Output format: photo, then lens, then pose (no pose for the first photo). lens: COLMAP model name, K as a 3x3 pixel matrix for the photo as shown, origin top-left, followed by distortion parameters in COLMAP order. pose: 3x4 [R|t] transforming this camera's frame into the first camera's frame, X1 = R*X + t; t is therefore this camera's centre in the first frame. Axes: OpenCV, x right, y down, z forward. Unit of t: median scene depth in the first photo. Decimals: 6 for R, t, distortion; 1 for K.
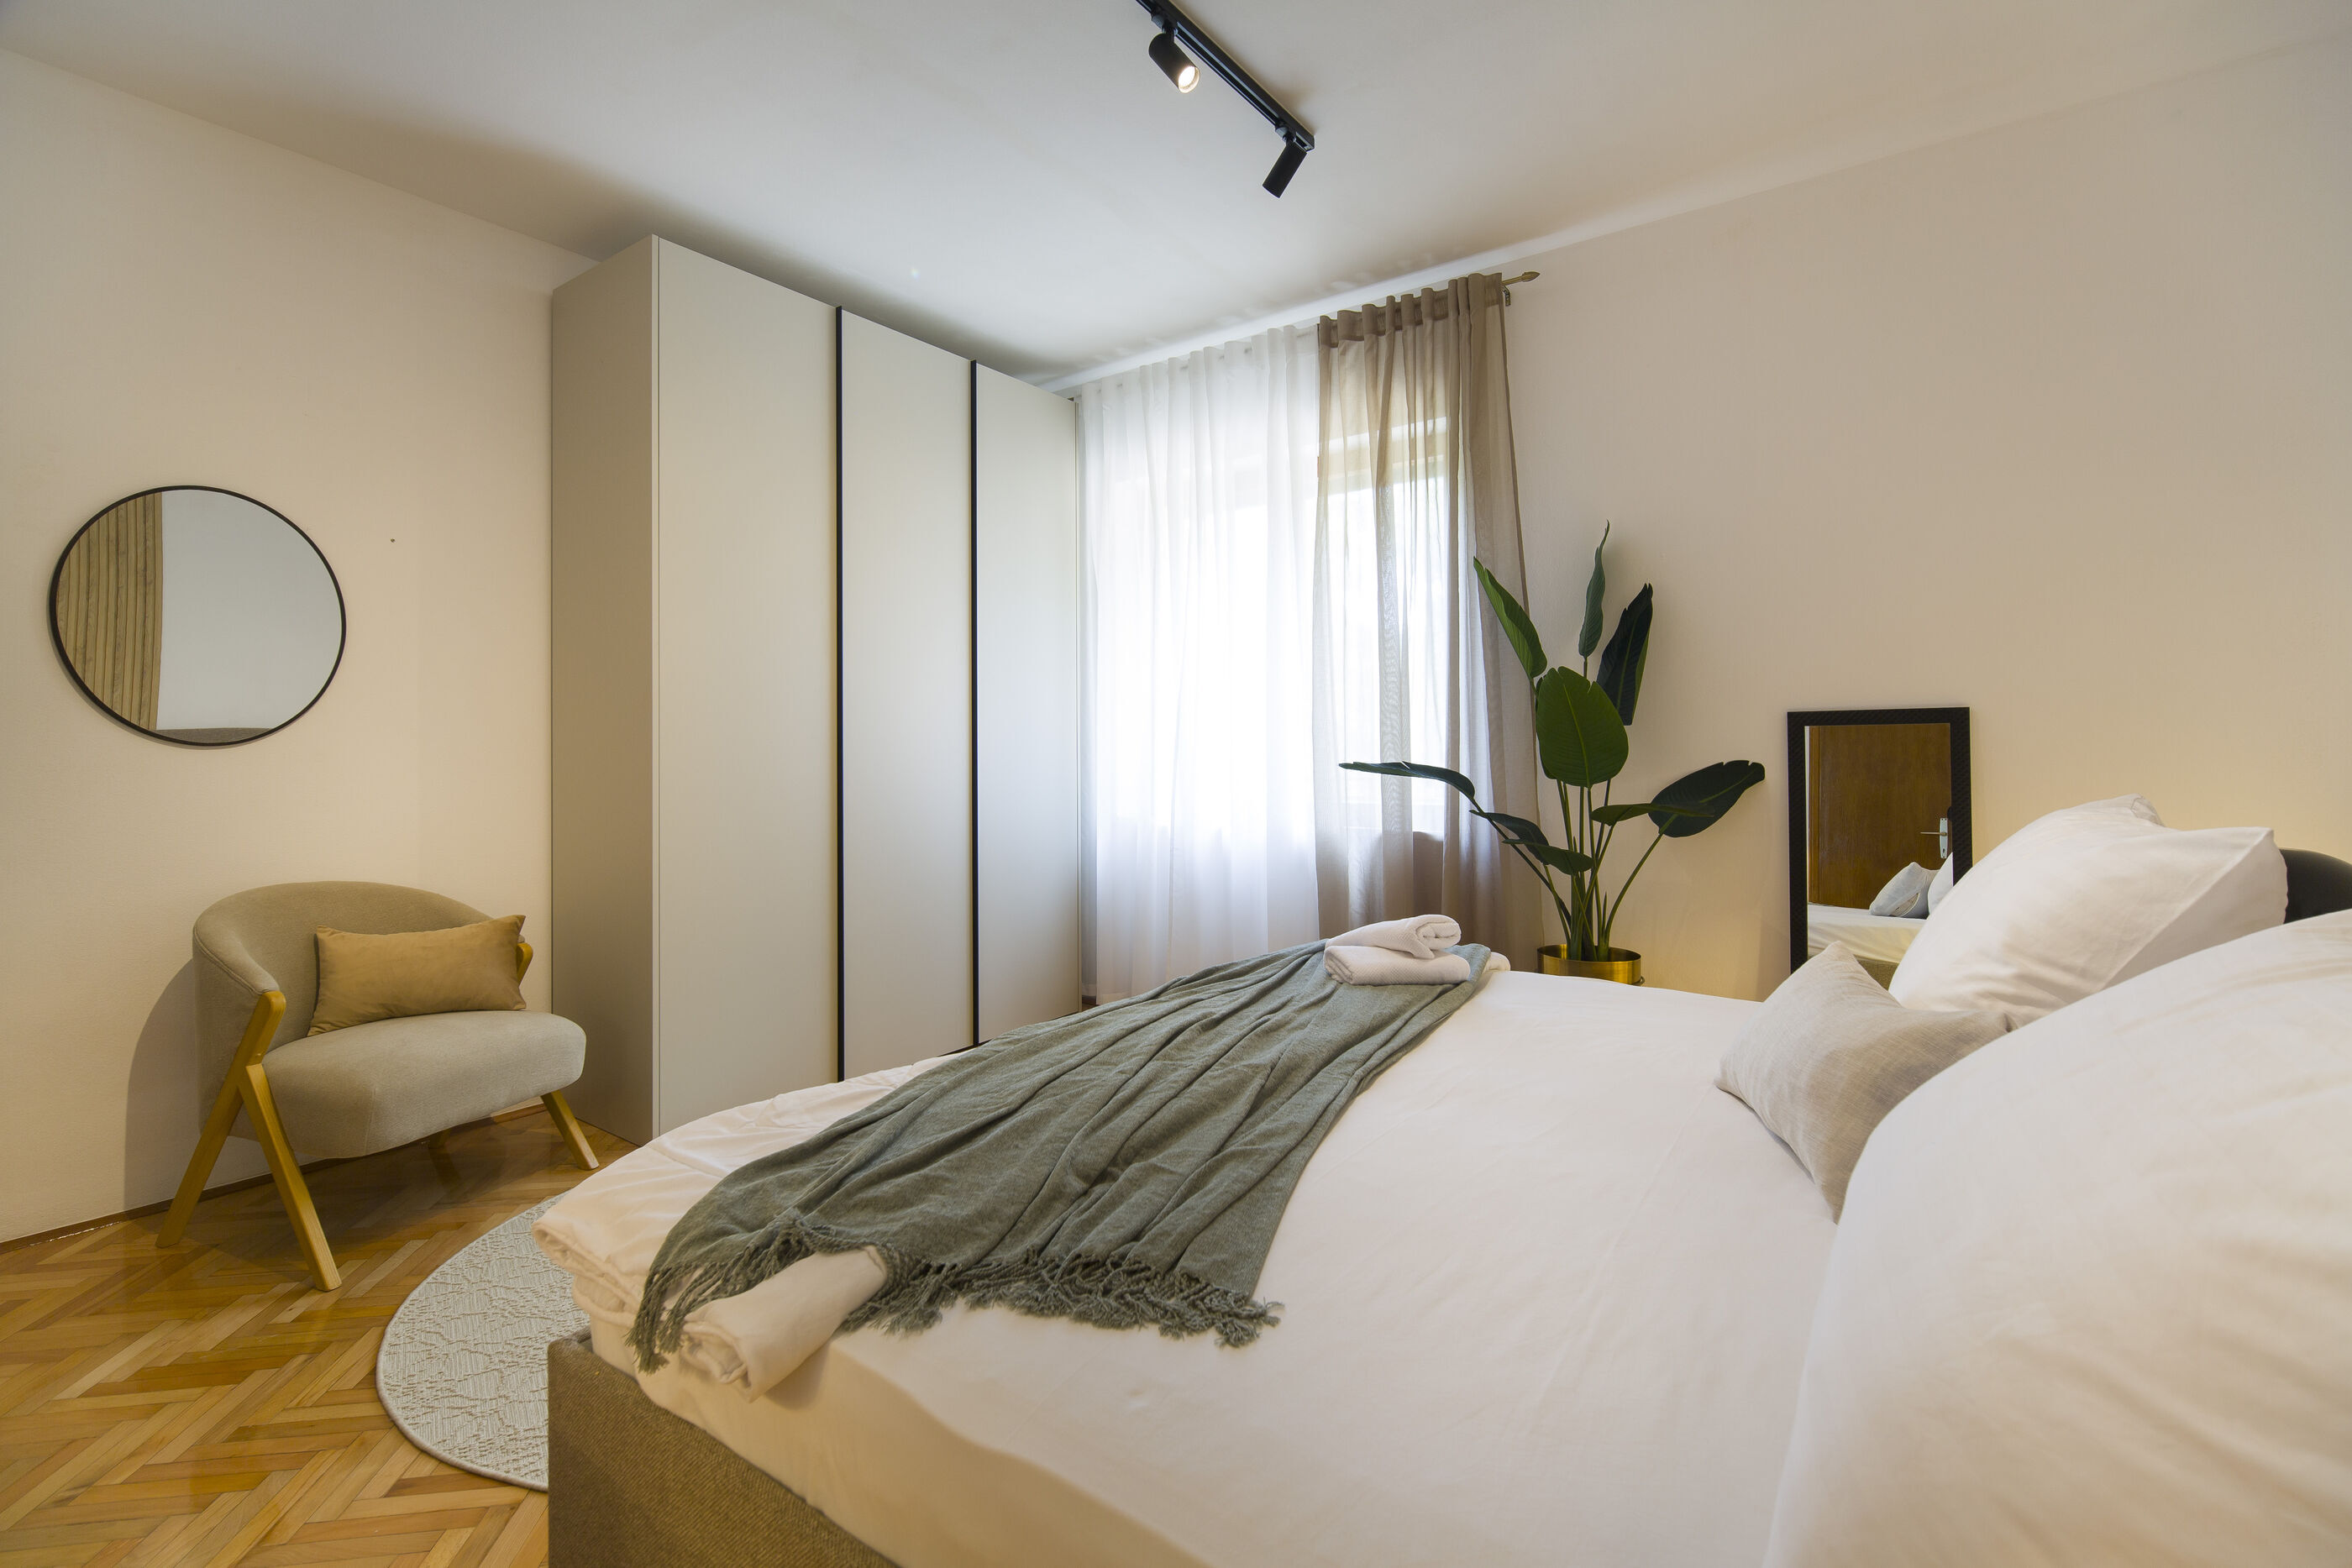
lens RADIAL K [[1032.4, 0, 1175.1], [0, 1032.4, 749.2], [0, 0, 1]] dist [-0.001973, -0.000133]
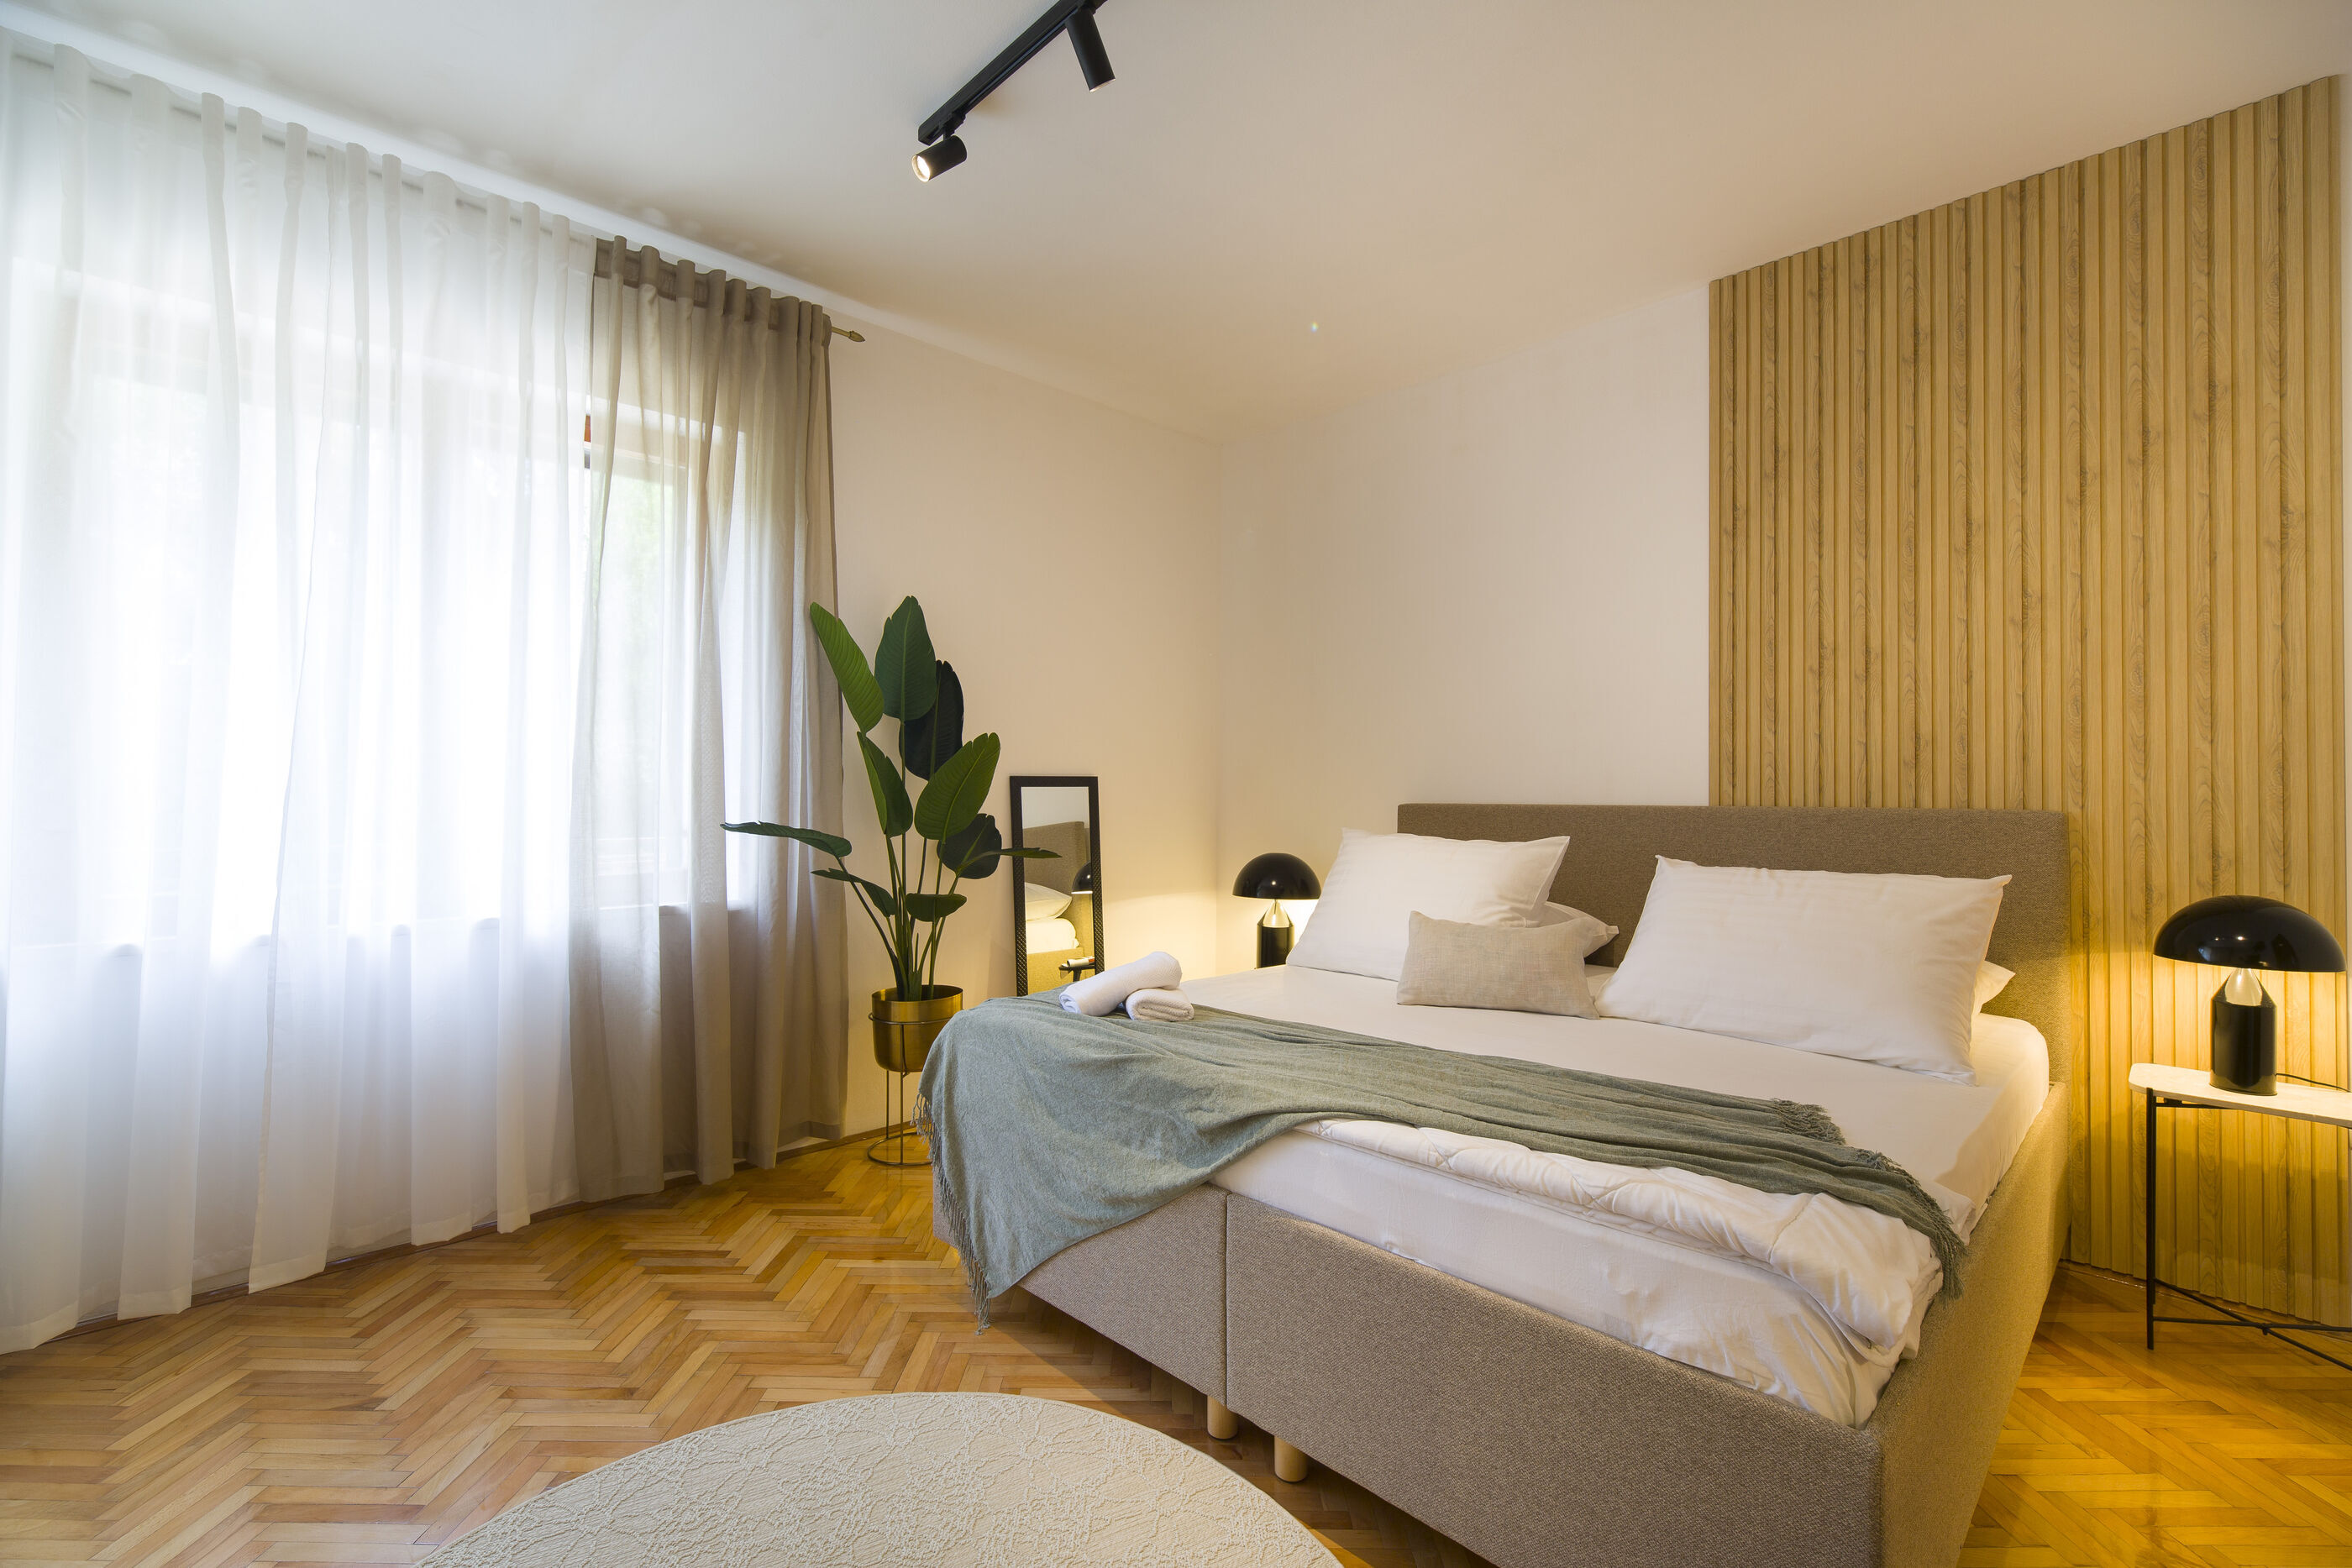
lens RADIAL K [[988.9, 0, 1184.5], [0, 988.9, 778.4], [0, 0, 1]] dist [-0.000299, -0.000450]
pose [[0.196181, 0.015292, 0.980449, -0.488198], [-0.018422, 0.999759, -0.011907, -0.018432], [-0.980395, -0.015726, 0.196415, 0.440728]]
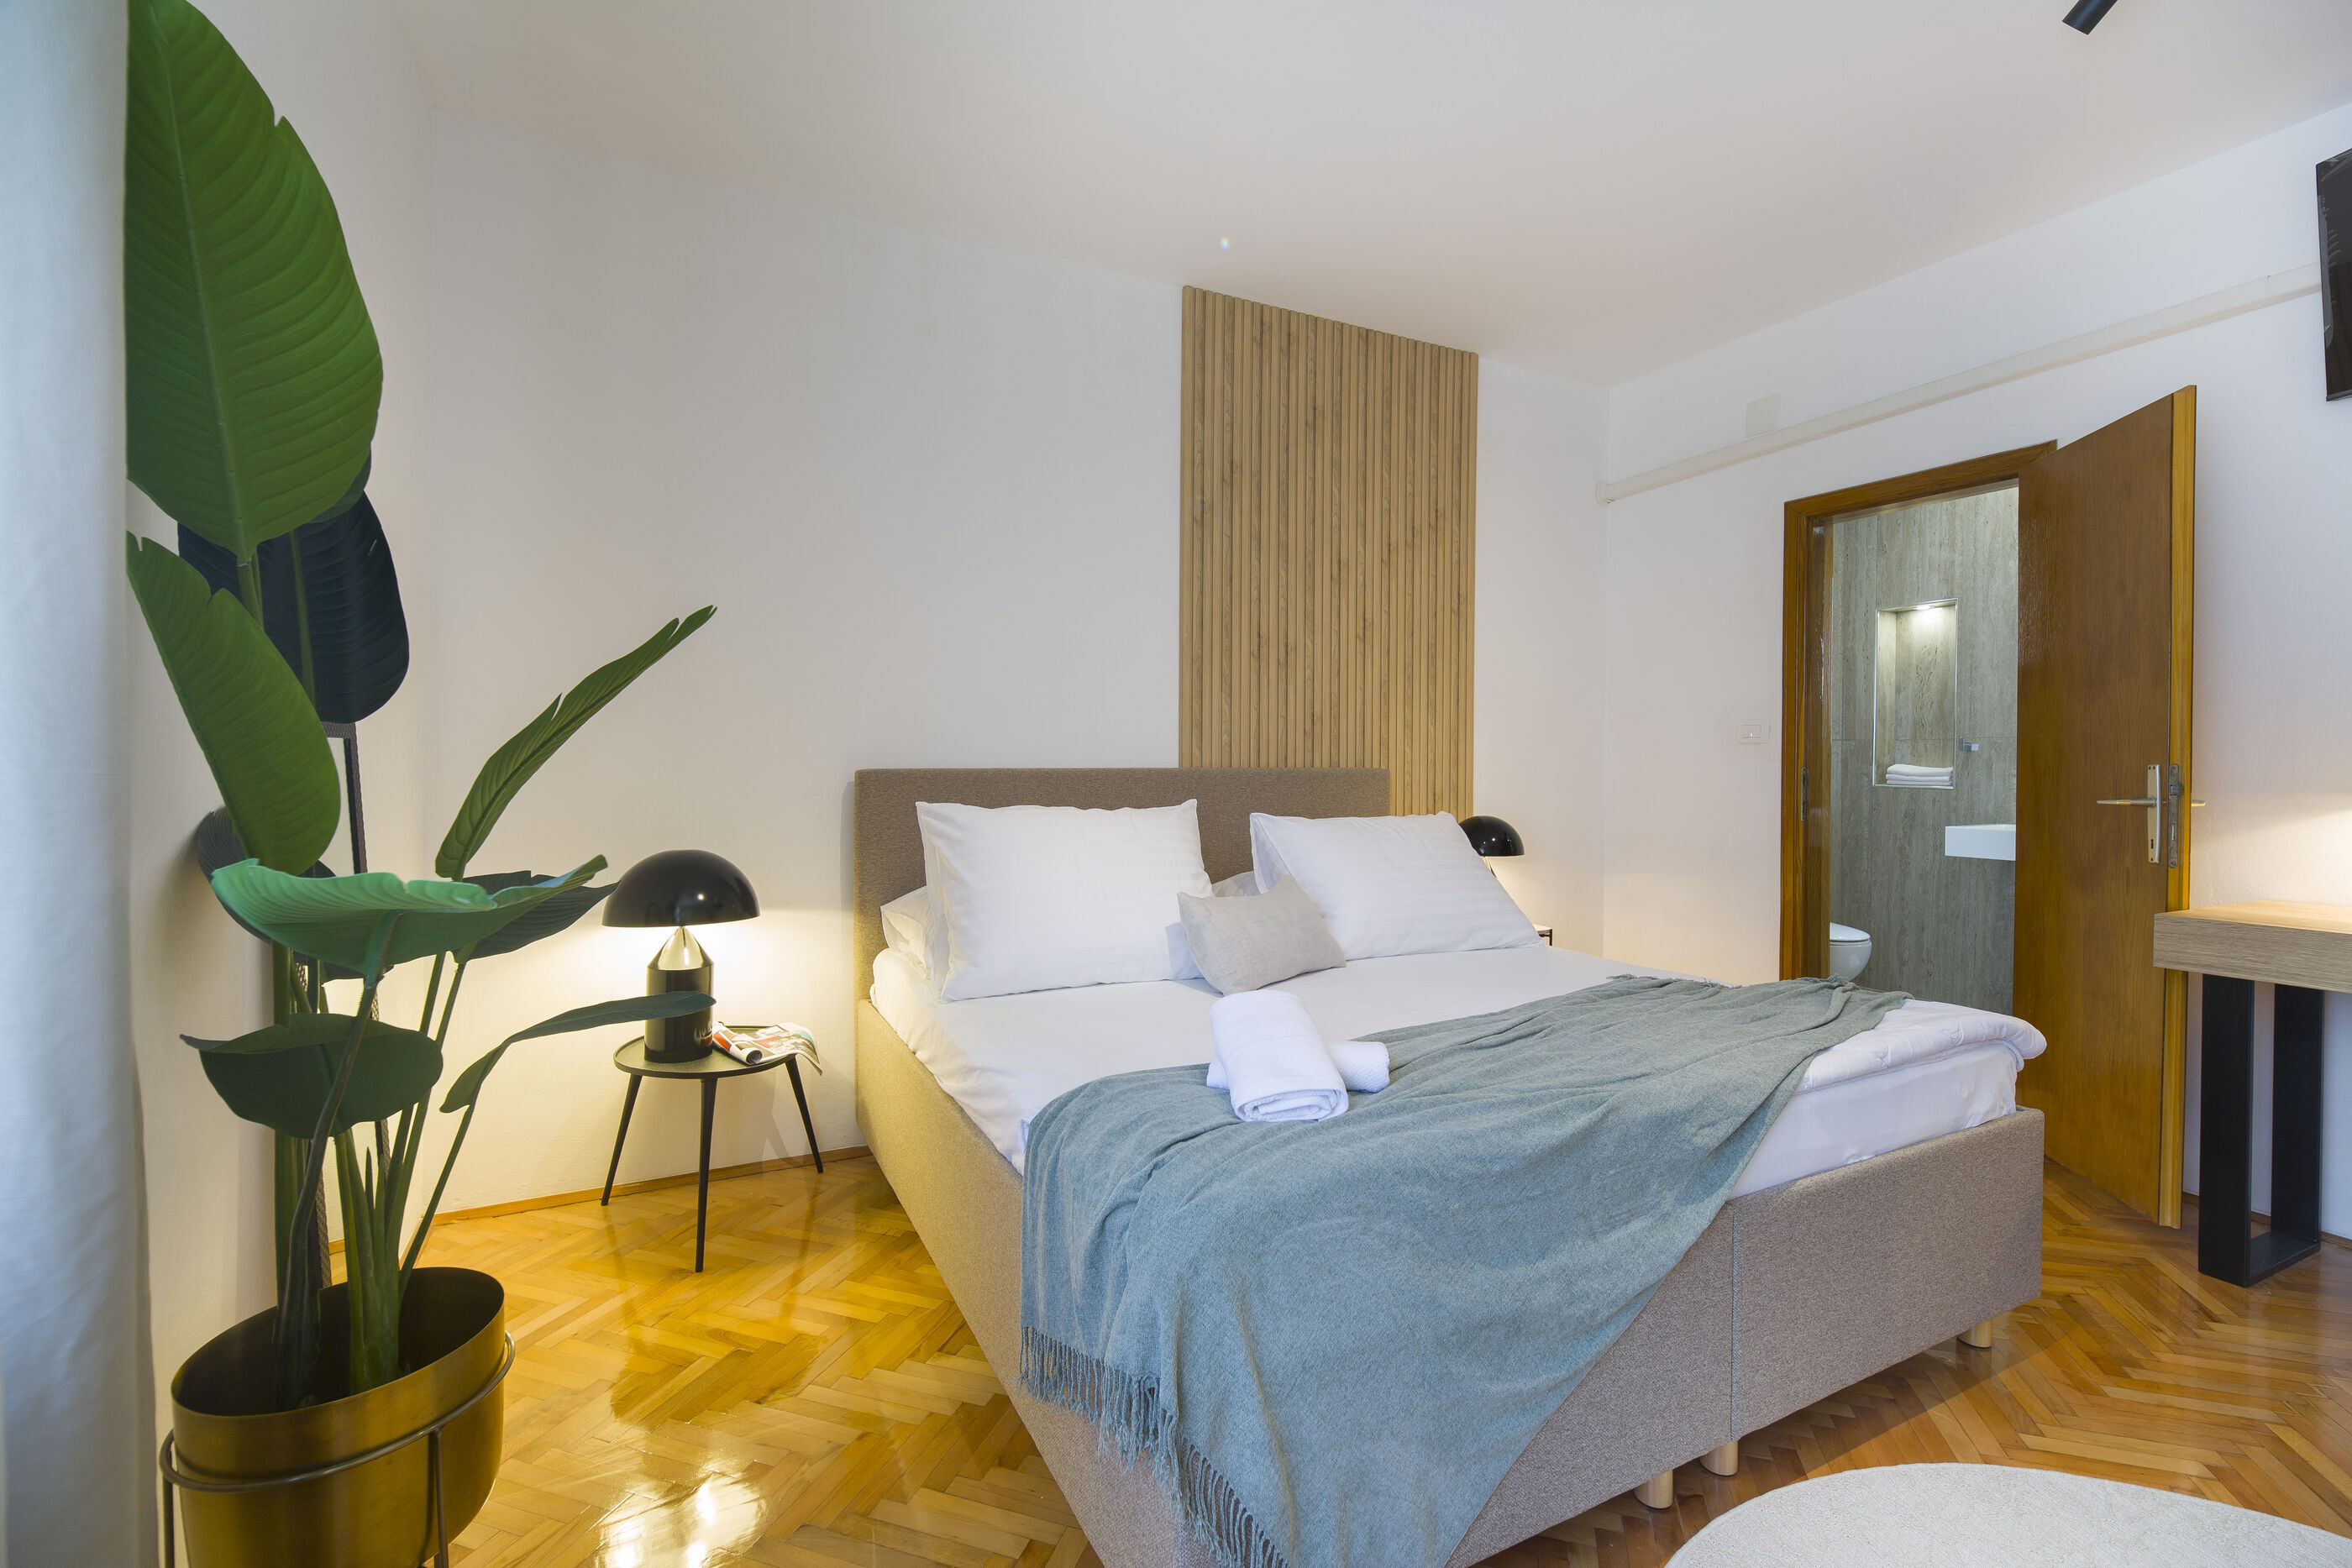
lens RADIAL K [[988.9, 0, 1184.5], [0, 988.9, 778.4], [0, 0, 1]] dist [-0.000299, -0.000450]
pose [[-0.859331, -0.006114, 0.511384, -0.049819], [-0.007403, 0.999972, -0.000484, -0.002907], [-0.511367, -0.004202, -0.859352, 0.959841]]
